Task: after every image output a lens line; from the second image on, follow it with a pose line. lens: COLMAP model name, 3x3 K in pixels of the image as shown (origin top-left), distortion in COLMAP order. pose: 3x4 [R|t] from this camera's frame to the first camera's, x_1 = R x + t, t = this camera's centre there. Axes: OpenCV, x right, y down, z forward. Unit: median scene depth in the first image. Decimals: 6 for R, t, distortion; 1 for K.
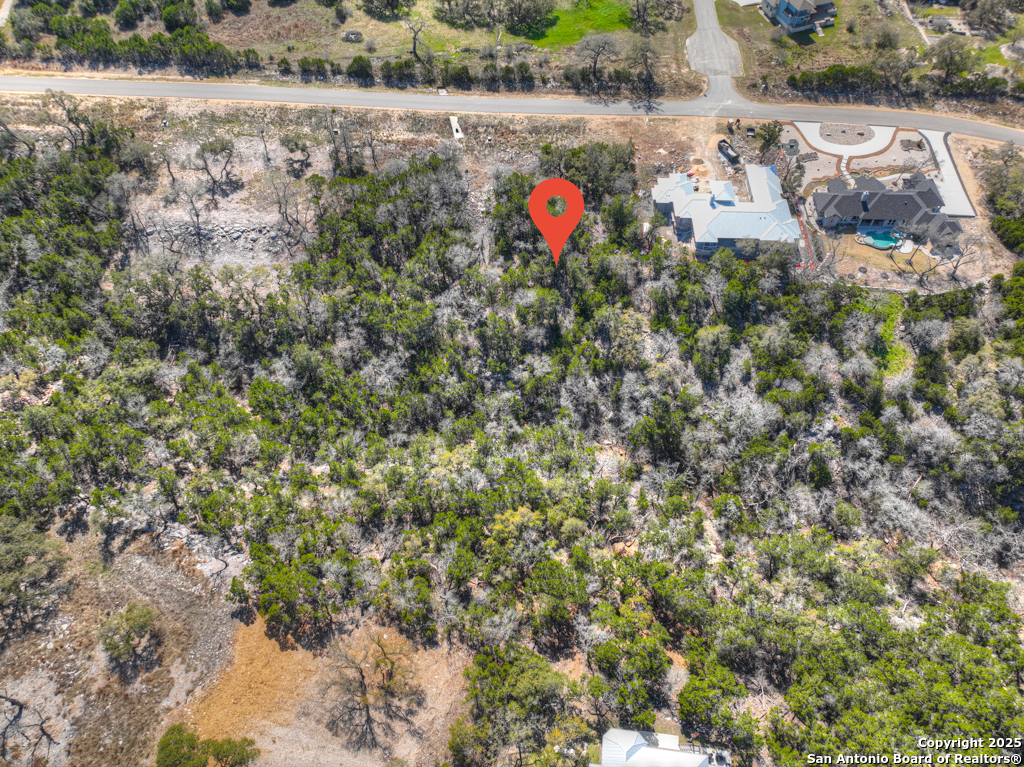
lens RADIAL K [[718.9, 0, 512.0], [0, 718.9, 383.5], [0, 0, 1]] dist [-0.001198, 0.019001]
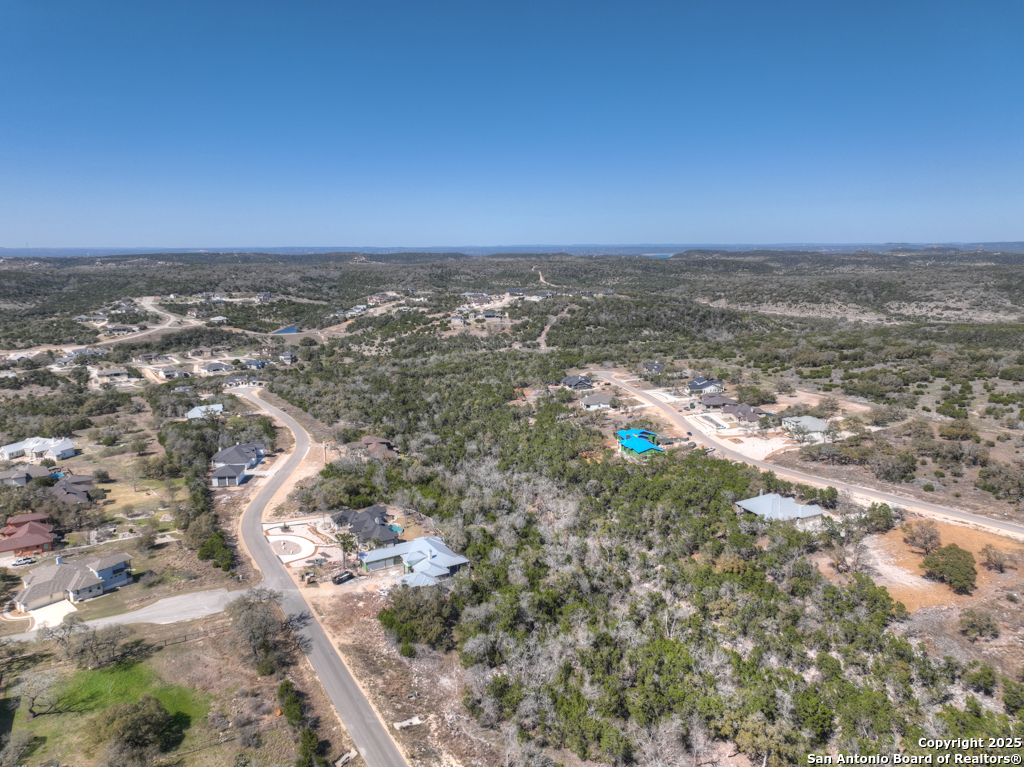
lens RADIAL K [[718.9, 0, 512.0], [0, 718.9, 383.5], [0, 0, 1]] dist [-0.001198, 0.019001]
pose [[-0.527897, -0.158144, 0.834455, -0.796924], [0.701631, 0.472435, 0.533404, -0.950226], [-0.478580, 0.867062, -0.138438, 0.812167]]
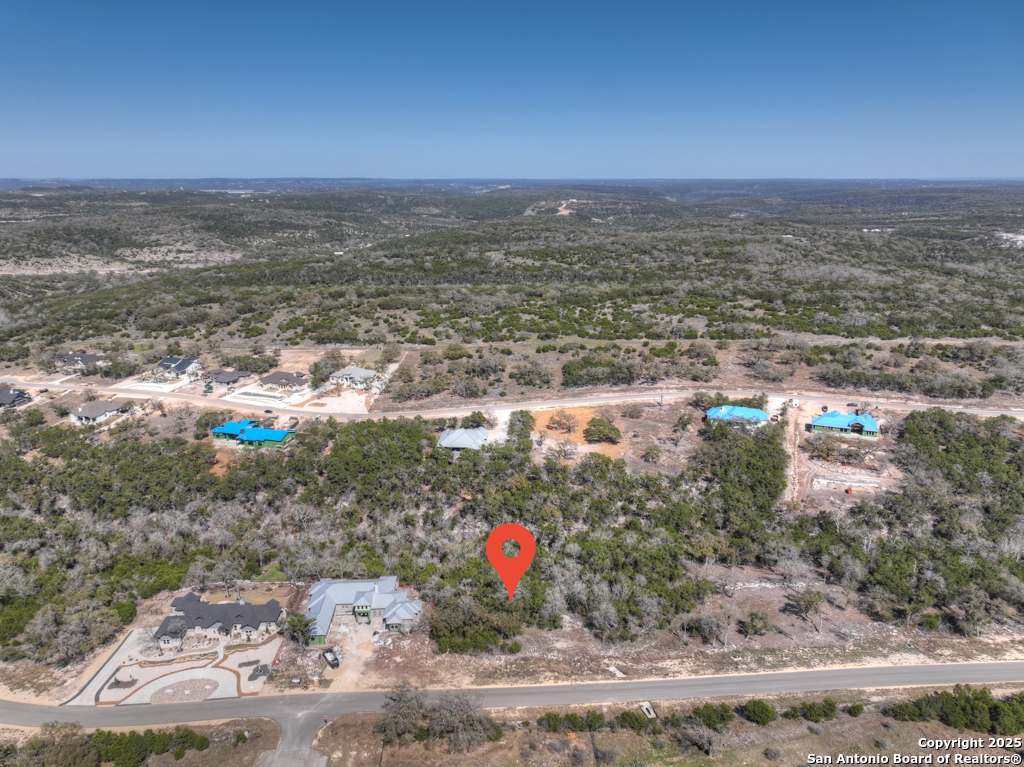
lens RADIAL K [[718.9, 0, 512.0], [0, 718.9, 383.5], [0, 0, 1]] dist [-0.001198, 0.019001]
pose [[-0.997169, 0.025255, -0.070831, 0.122441], [-0.059113, 0.318961, 0.945923, -1.477767], [0.046482, 0.947431, -0.316565, 1.030588]]
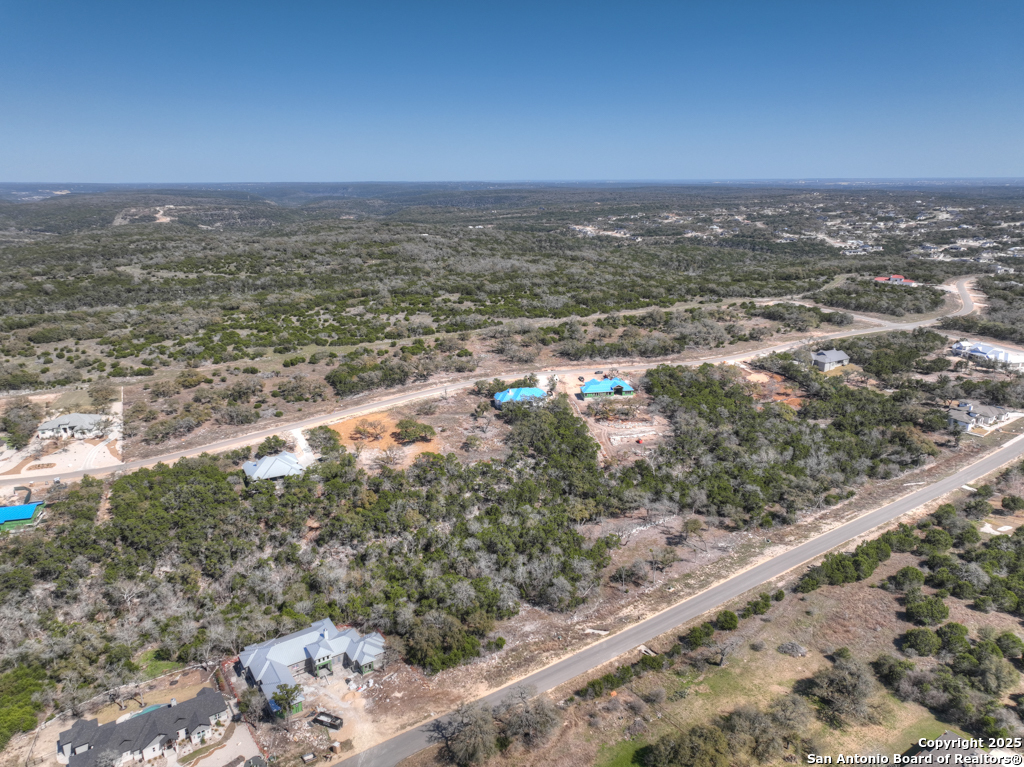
lens RADIAL K [[718.9, 0, 512.0], [0, 718.9, 383.5], [0, 0, 1]] dist [-0.001198, 0.019001]
pose [[-0.816915, 0.166362, -0.552244, 0.568177], [-0.469579, 0.364104, 0.804316, -1.362884], [0.334882, 0.916380, -0.219322, 0.950351]]
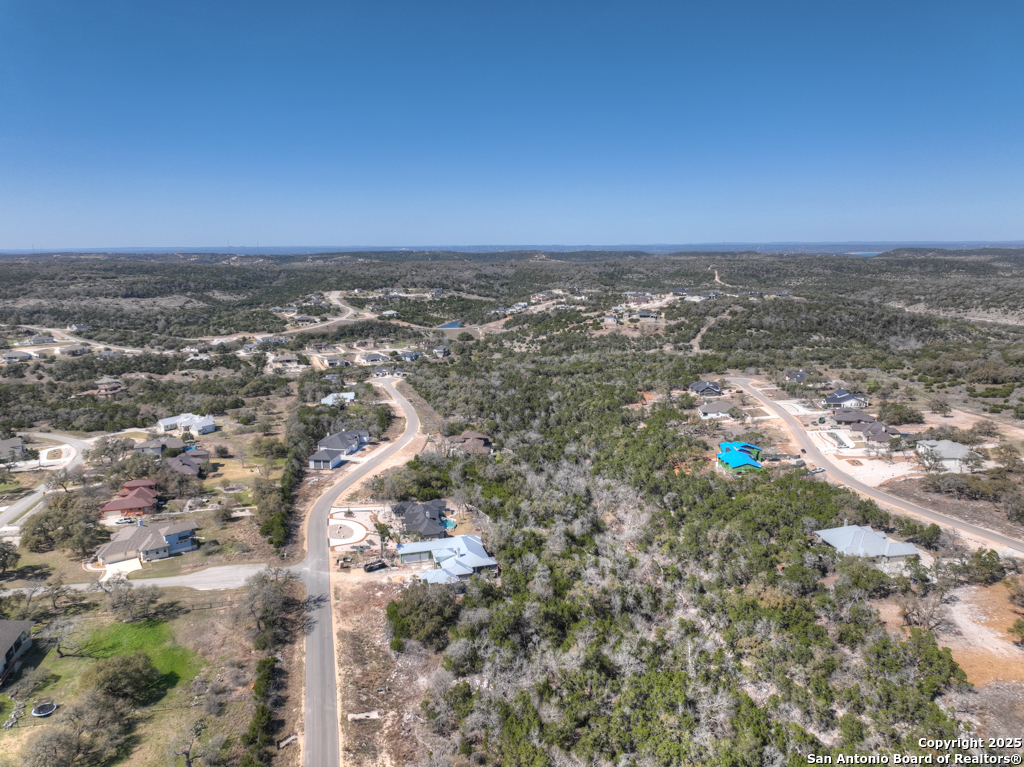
lens RADIAL K [[718.9, 0, 512.0], [0, 718.9, 383.5], [0, 0, 1]] dist [-0.001198, 0.019001]
pose [[-0.294996, -0.180027, 0.938386, -0.876294], [0.789707, 0.506936, 0.345511, -0.752970], [-0.537903, 0.842975, -0.007375, 0.675792]]
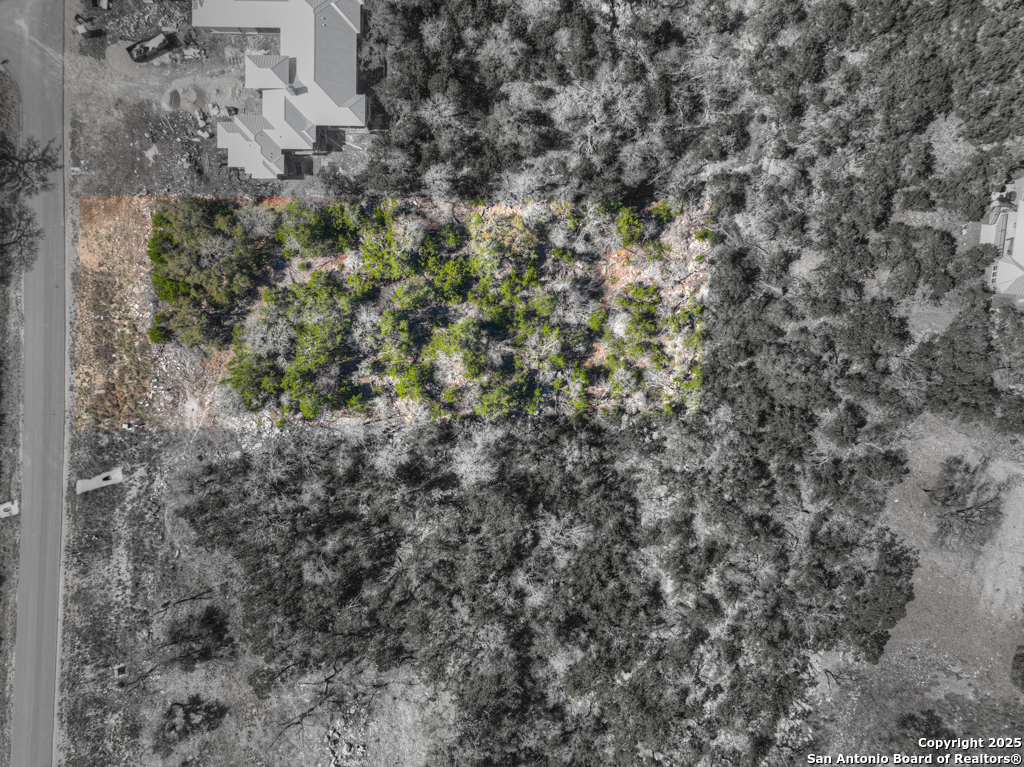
lens RADIAL K [[718.9, 0, 512.0], [0, 718.9, 383.5], [0, 0, 1]] dist [-0.001198, 0.019001]
pose [[-0.016383, -0.999703, -0.018023, 0.012632], [0.820534, -0.023742, 0.571104, -0.460155], [-0.571363, -0.005432, 0.820680, 0.317385]]
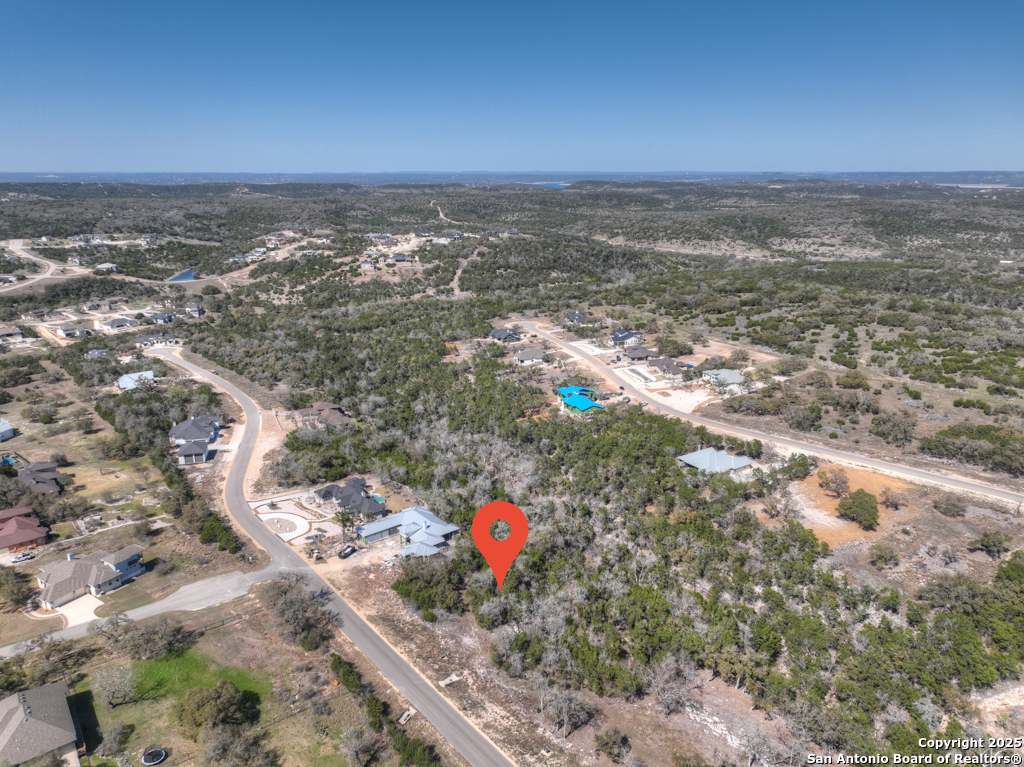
lens RADIAL K [[718.9, 0, 512.0], [0, 718.9, 383.5], [0, 0, 1]] dist [-0.001198, 0.019001]
pose [[-0.649458, -0.215526, 0.729213, -0.782023], [0.625715, 0.393437, 0.673564, -1.173749], [-0.432070, 0.893731, -0.120663, 0.815773]]
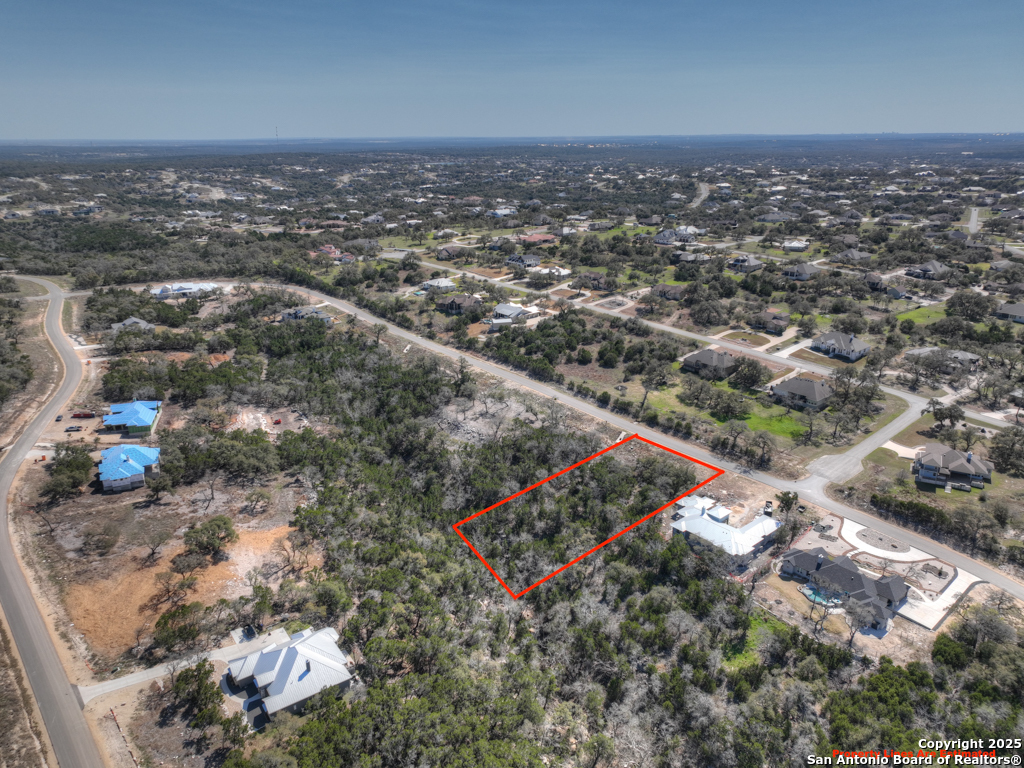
lens RADIAL K [[718.9, 0, 512.0], [0, 718.9, 384.0], [0, 0, 1]] dist [-0.001198, 0.019001]
pose [[0.672227, 0.243249, -0.699242, 0.888100], [-0.603283, 0.727446, -0.326914, 0.220933], [0.429139, 0.641602, 0.635757, -0.156607]]
